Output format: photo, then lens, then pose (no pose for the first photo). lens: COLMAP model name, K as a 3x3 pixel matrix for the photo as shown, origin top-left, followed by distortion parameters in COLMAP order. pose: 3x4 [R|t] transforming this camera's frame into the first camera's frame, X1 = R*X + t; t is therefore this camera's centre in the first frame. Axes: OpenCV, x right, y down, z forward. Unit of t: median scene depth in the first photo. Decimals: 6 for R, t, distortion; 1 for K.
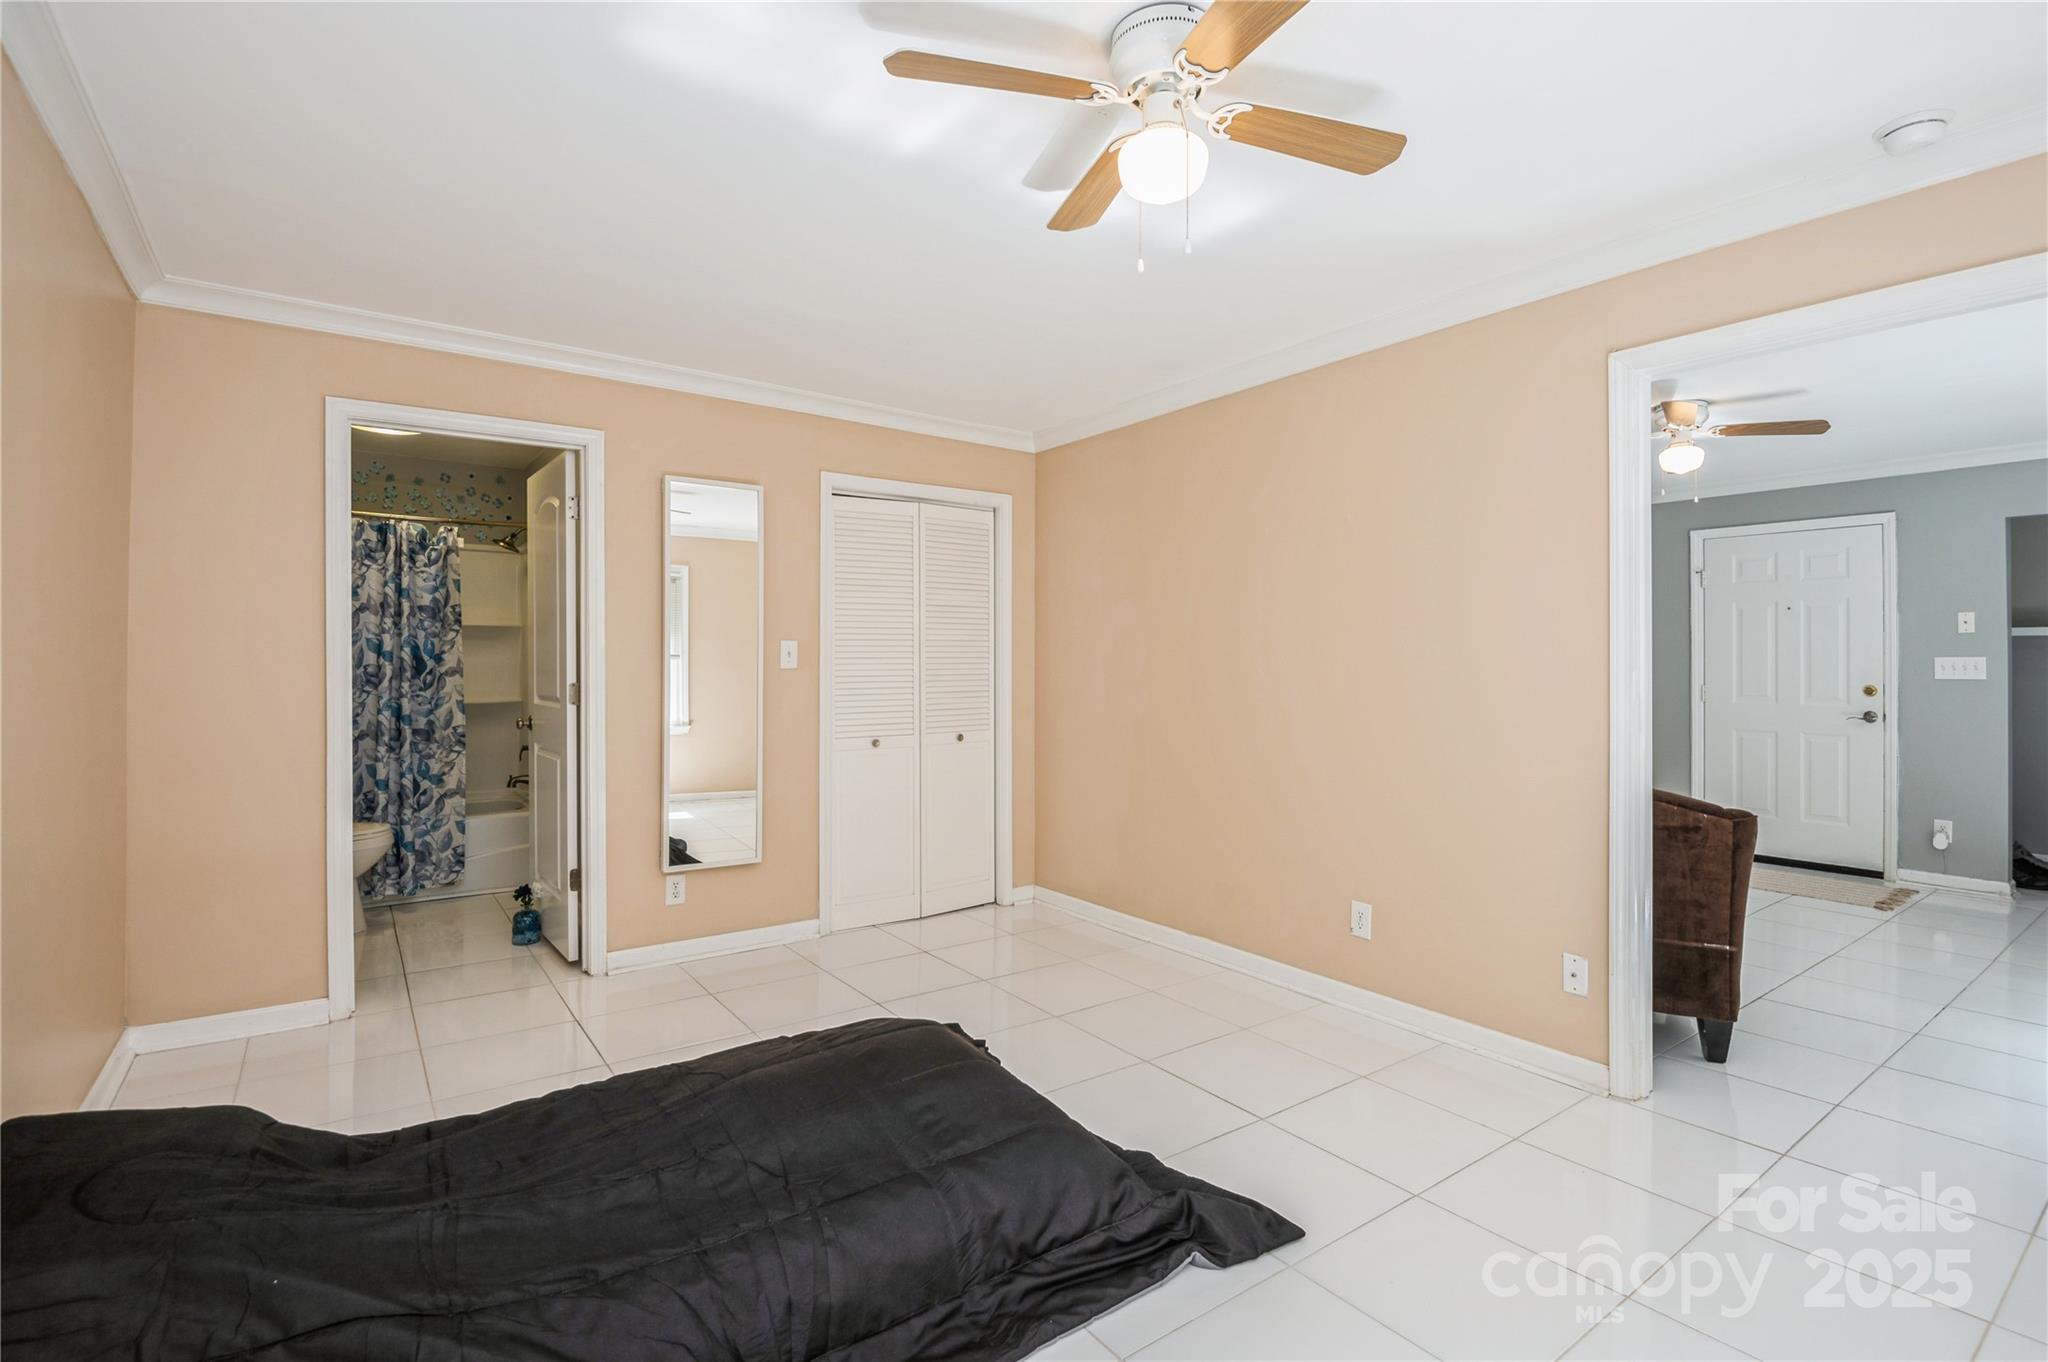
lens RADIAL K [[942.3, 0, 1005.6], [0, 942.3, 648.8], [0, 0, 1]] dist [0.005475, -0.016478]
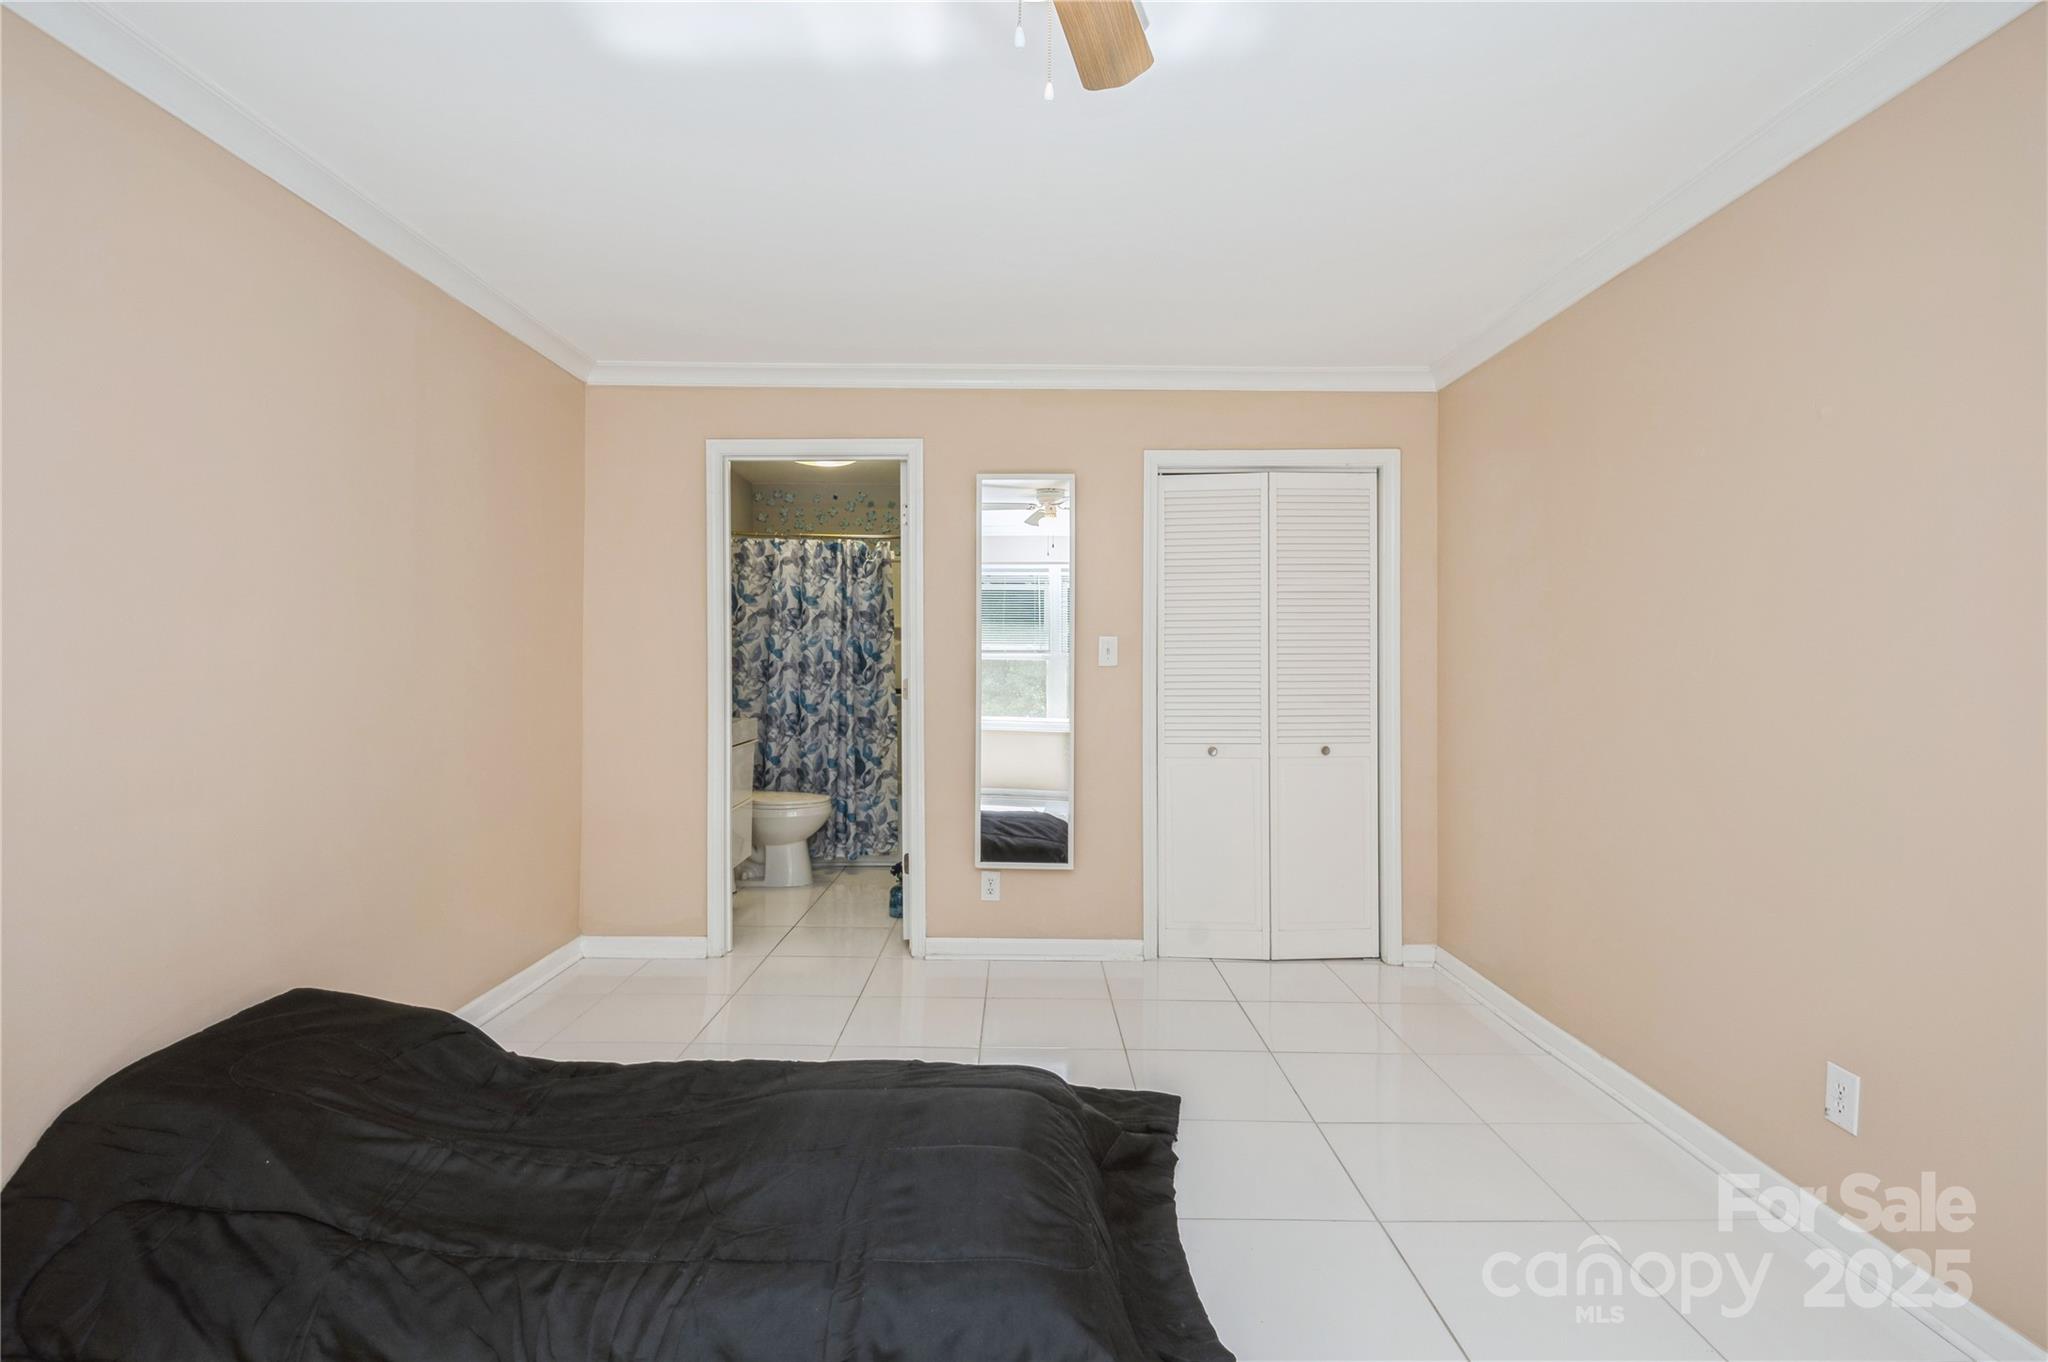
lens RADIAL K [[942.3, 0, 1007.4], [0, 942.3, 648.7], [0, 0, 1]] dist [0.005475, -0.016478]
pose [[0.812745, -0.007500, -0.582571, 0.203263], [0.006997, 0.999971, -0.003113, 0.005277], [0.582577, -0.001547, 0.812774, 0.161346]]
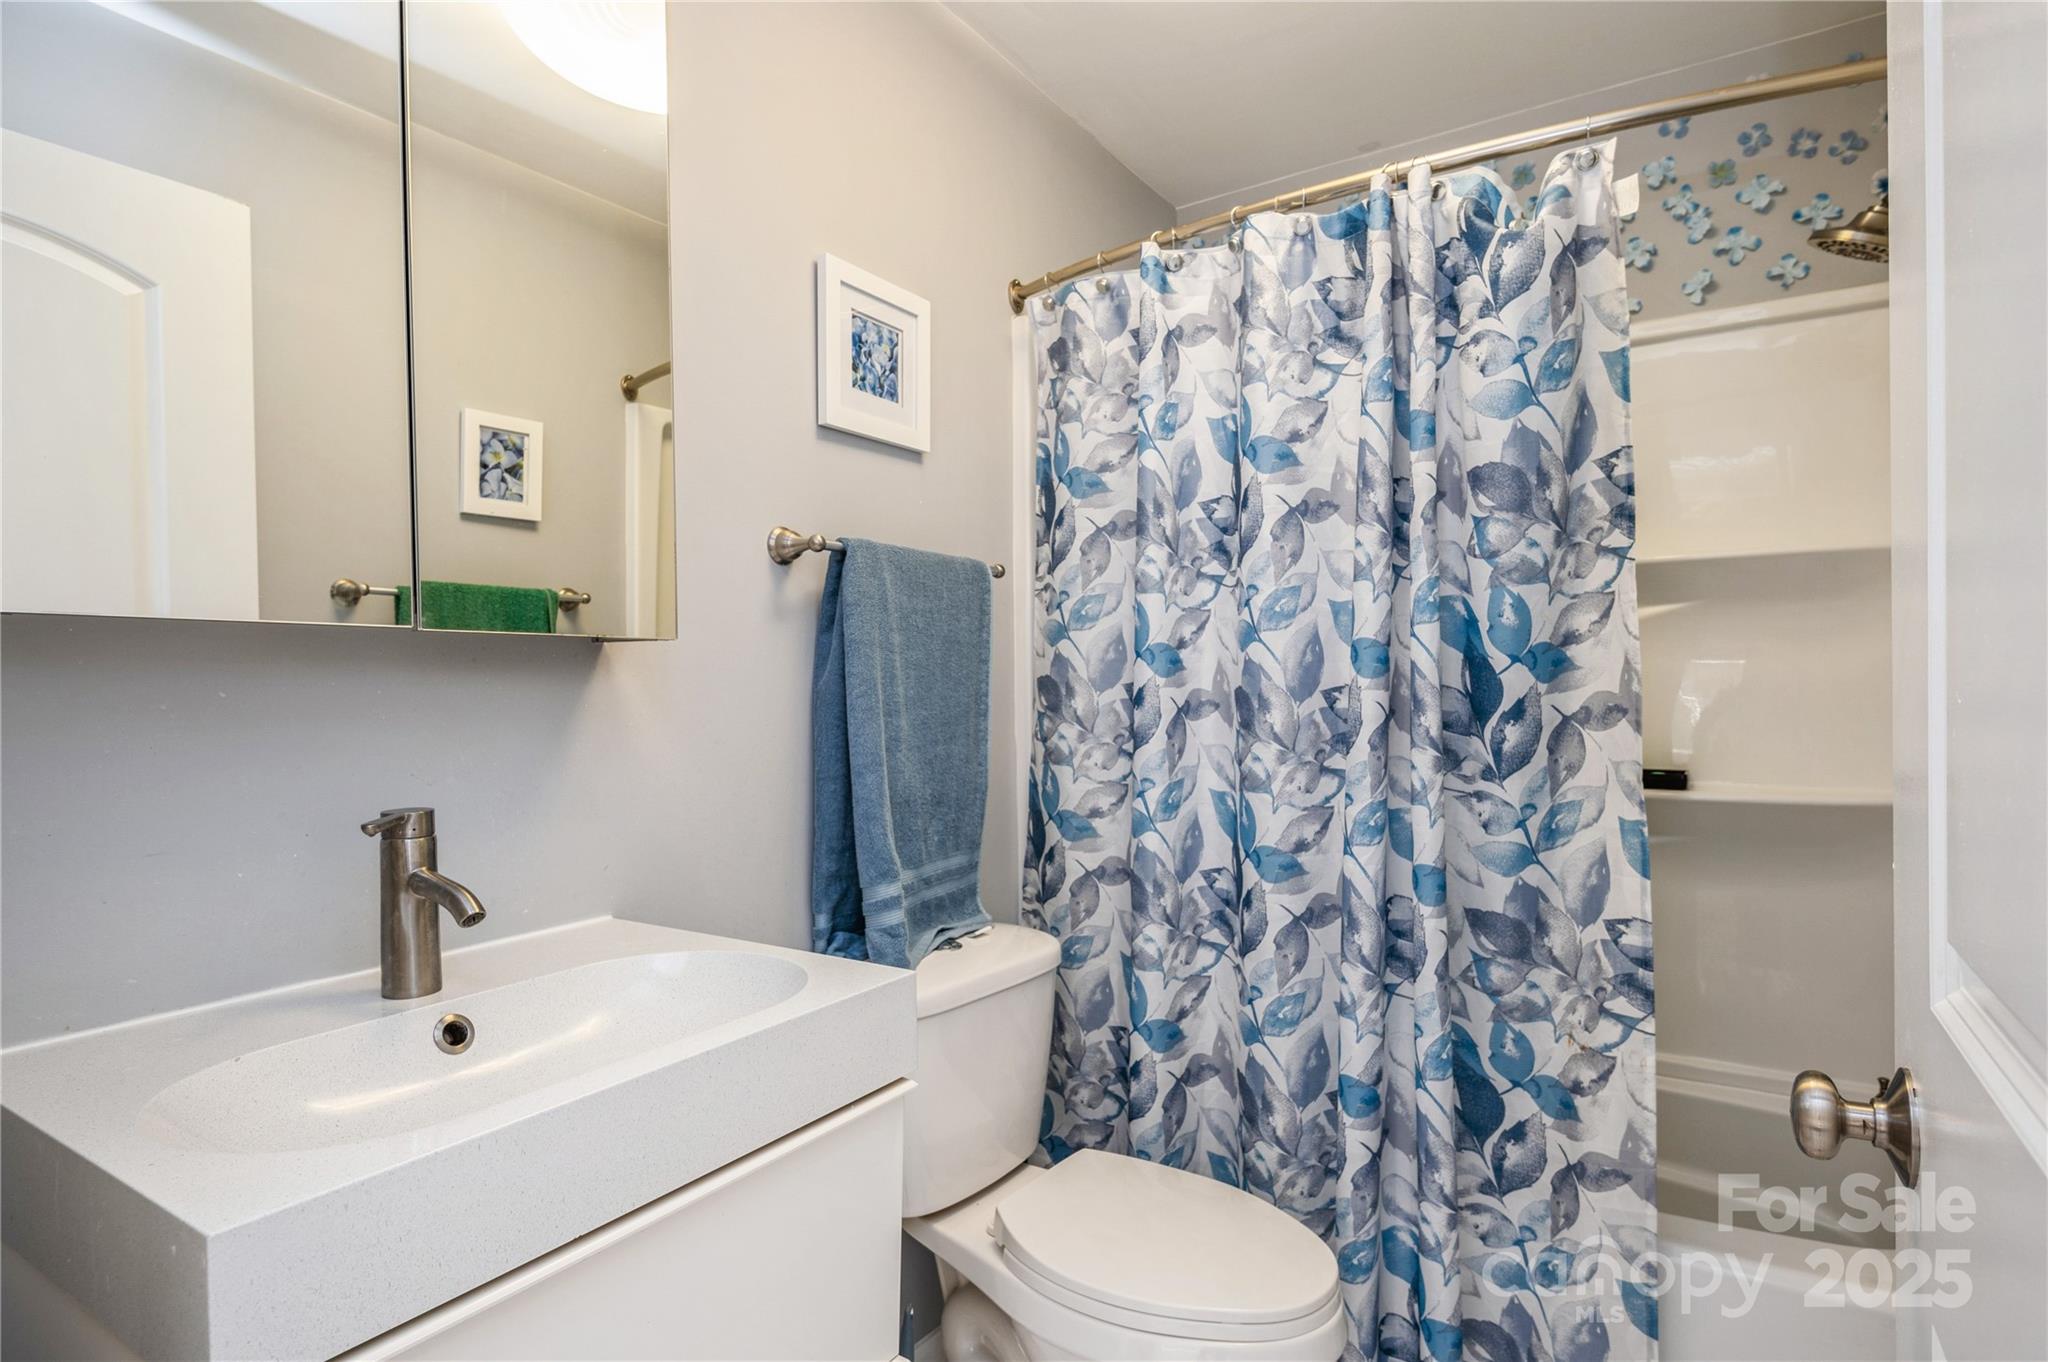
lens RADIAL K [[1077.1, 0, 1025.5], [0, 1077.1, 714.6], [0, 0, 1]] dist [0.020623, -0.009403]
pose [[0.364071, 0.017630, -0.931204, -0.378375], [0.029324, 0.999108, 0.030380, 0.012056], [0.930910, -0.038367, 0.363229, 0.766904]]
